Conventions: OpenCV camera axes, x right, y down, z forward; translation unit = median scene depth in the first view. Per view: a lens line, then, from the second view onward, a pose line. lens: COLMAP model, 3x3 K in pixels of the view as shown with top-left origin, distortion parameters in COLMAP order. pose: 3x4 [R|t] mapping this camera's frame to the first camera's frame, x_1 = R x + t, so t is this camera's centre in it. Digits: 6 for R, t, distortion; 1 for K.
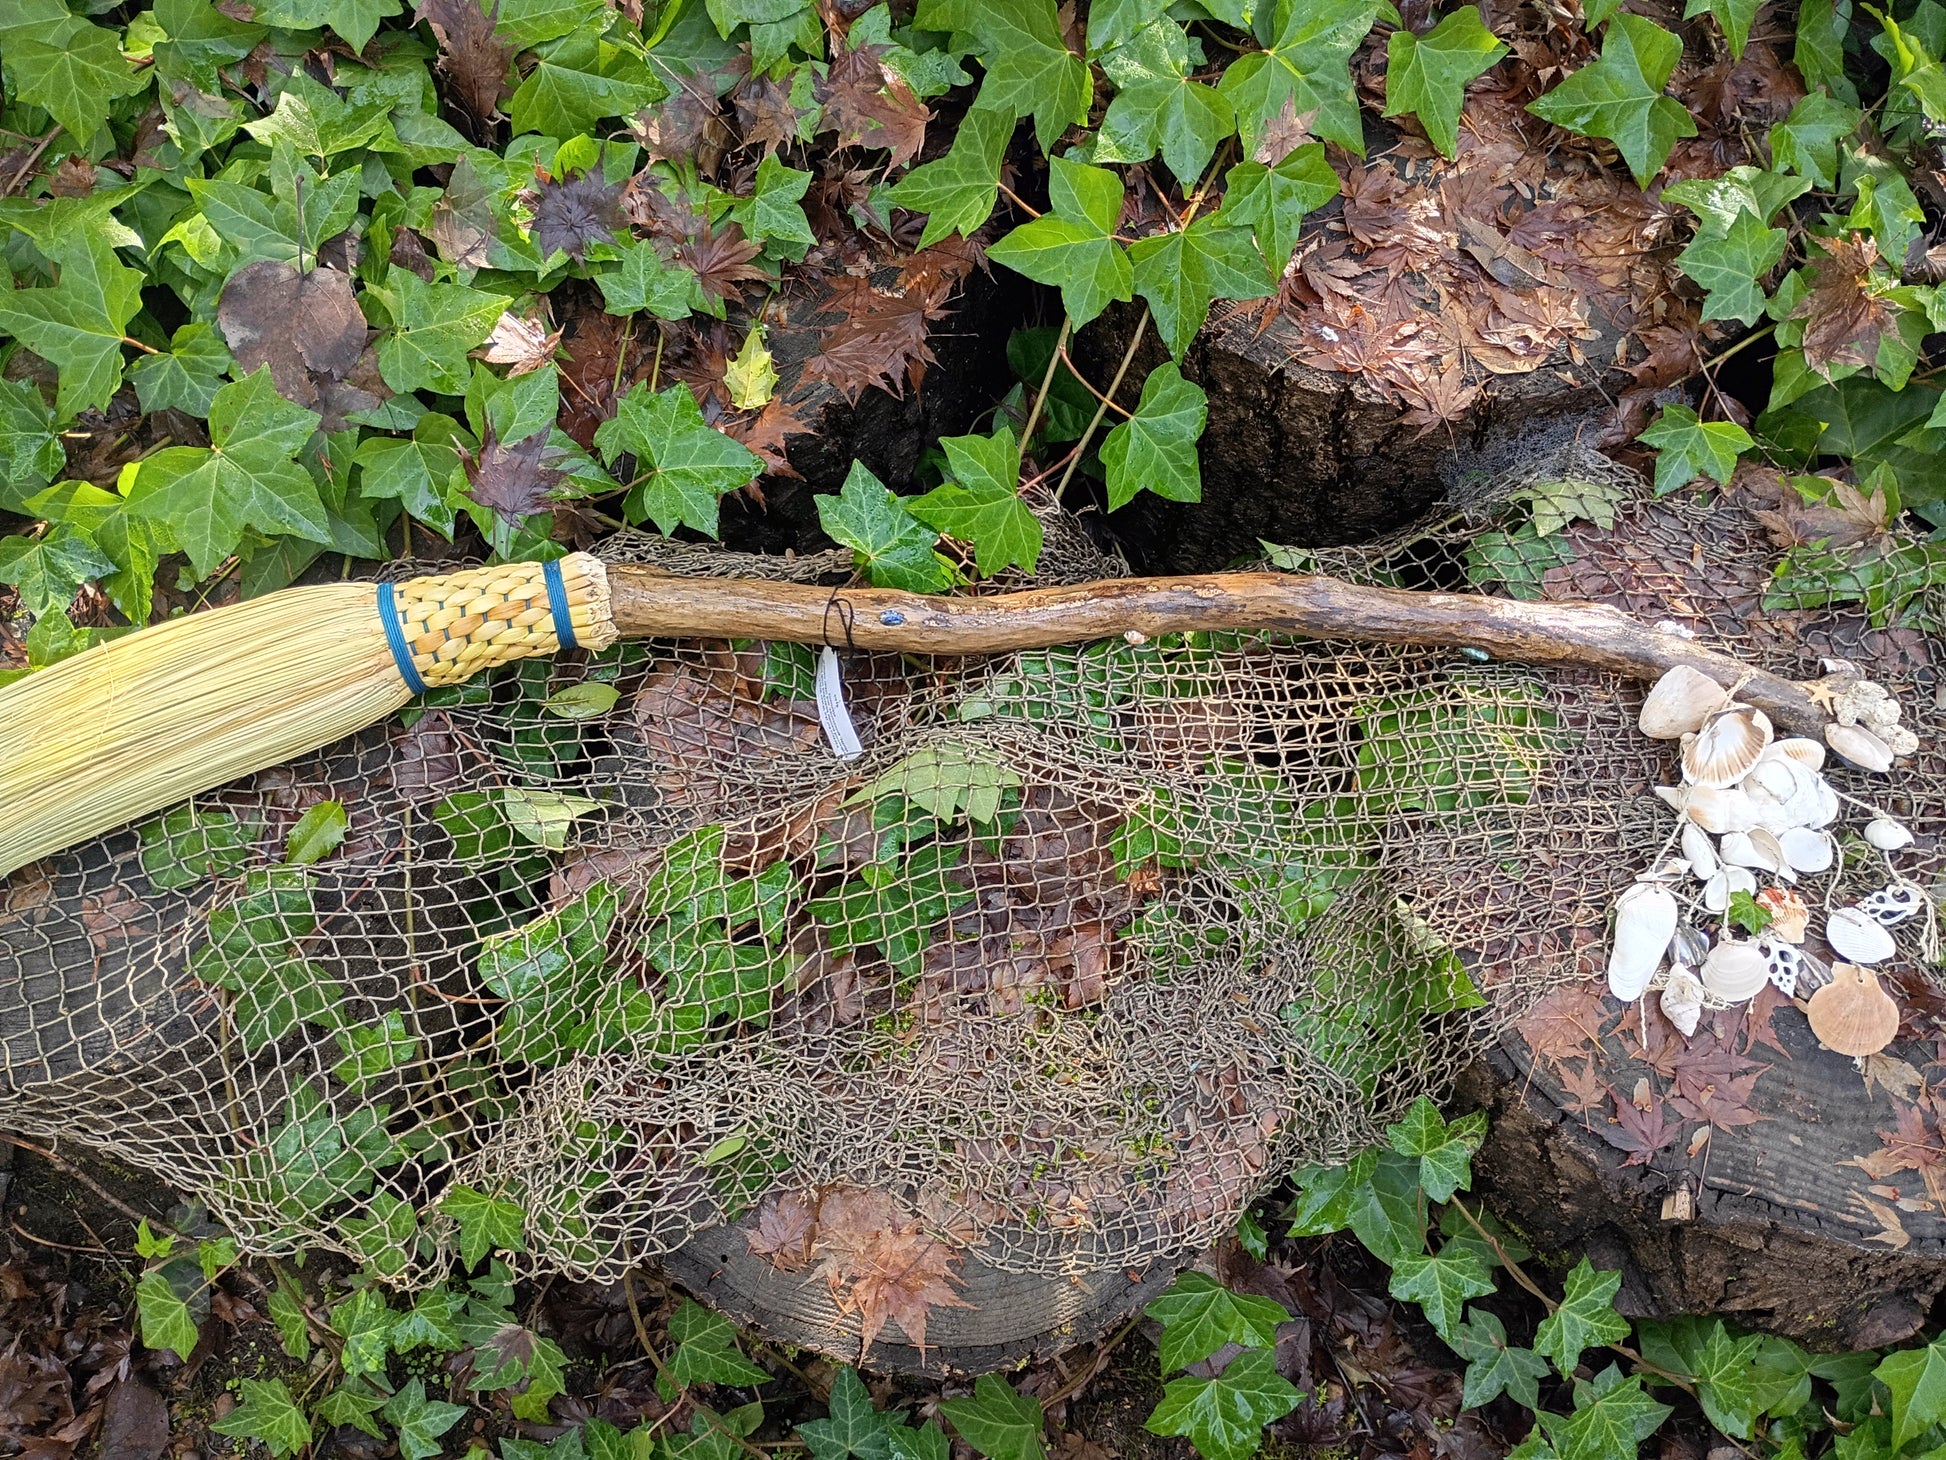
lens RADIAL K [[1569.1, 0, 987.3], [0, 1569.1, 728.9], [0, 0, 1]] dist [0.020239, -0.001348]
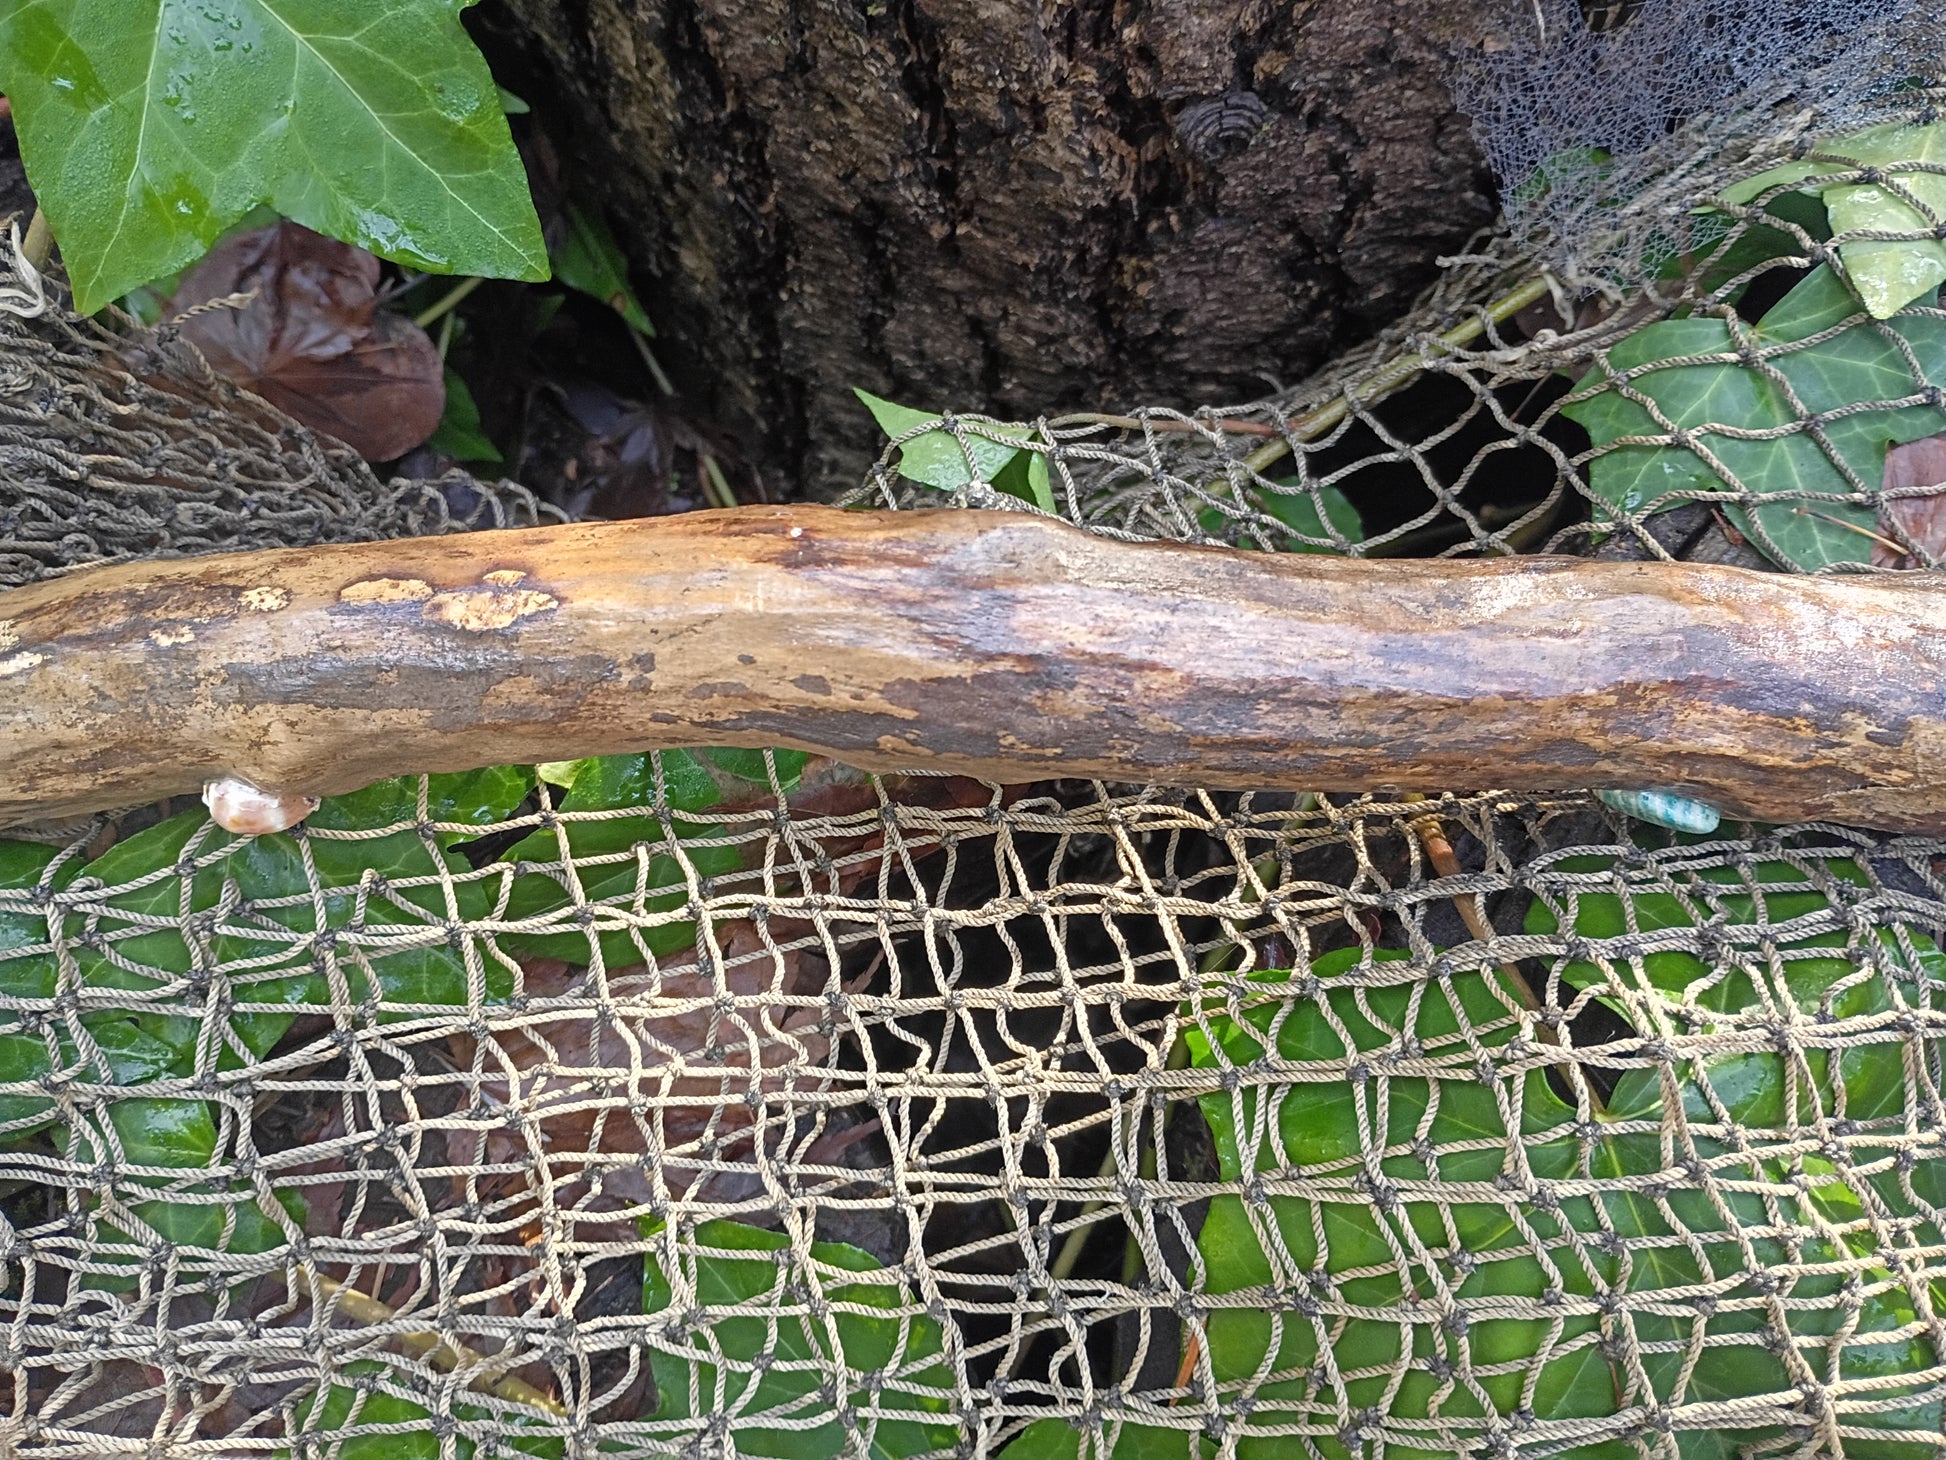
lens RADIAL K [[1569.1, 0, 1007.0], [0, 1569.1, 735.4], [0, 0, 1]] dist [0.020239, -0.001348]
pose [[0.998291, -0.049055, 0.031745, 0.199150], [0.048004, 0.998300, 0.033050, -0.070009], [-0.033312, -0.031469, 0.998949, 0.746861]]
